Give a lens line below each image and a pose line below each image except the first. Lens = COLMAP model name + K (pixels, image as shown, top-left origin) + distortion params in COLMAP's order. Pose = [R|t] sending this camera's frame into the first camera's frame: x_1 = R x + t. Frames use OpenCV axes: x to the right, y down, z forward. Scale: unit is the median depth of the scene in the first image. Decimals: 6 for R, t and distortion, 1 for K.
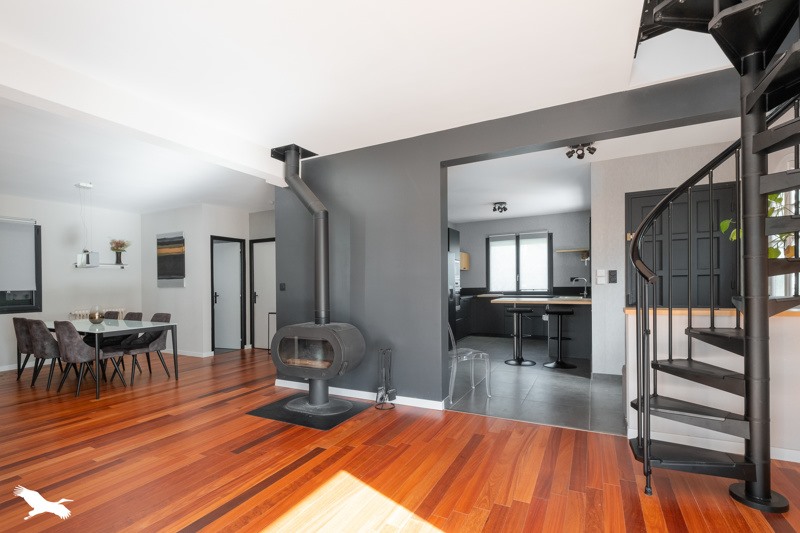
lens RADIAL K [[357.4, 0, 397.2], [0, 357.4, 285.6], [0, 0, 1]] dist [0.000255, 0.000024]
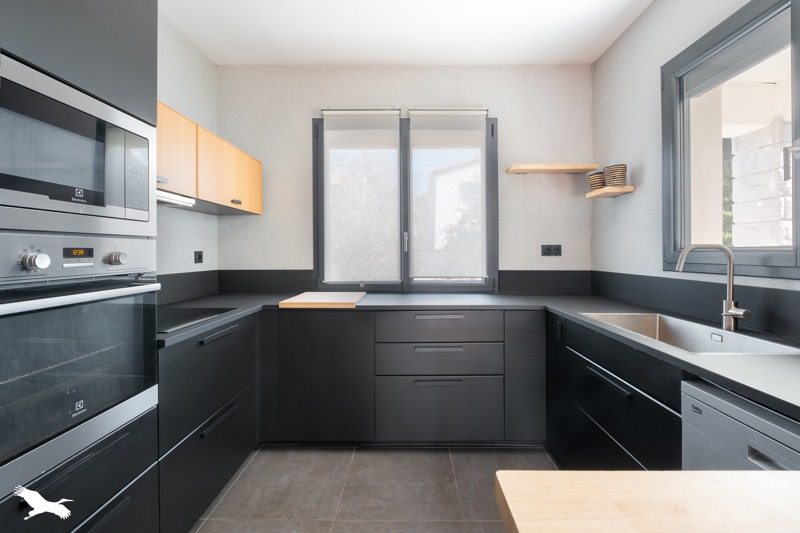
lens RADIAL K [[354.4, 0, 400.0], [0, 354.4, 266.5], [0, 0, 1]] dist [0.000062, 0.000015]
pose [[0.881886, 0.005582, 0.471430, 0.172354], [-0.002572, 0.999972, -0.007029, 0.003058], [-0.471456, 0.004986, 0.881876, 0.702048]]
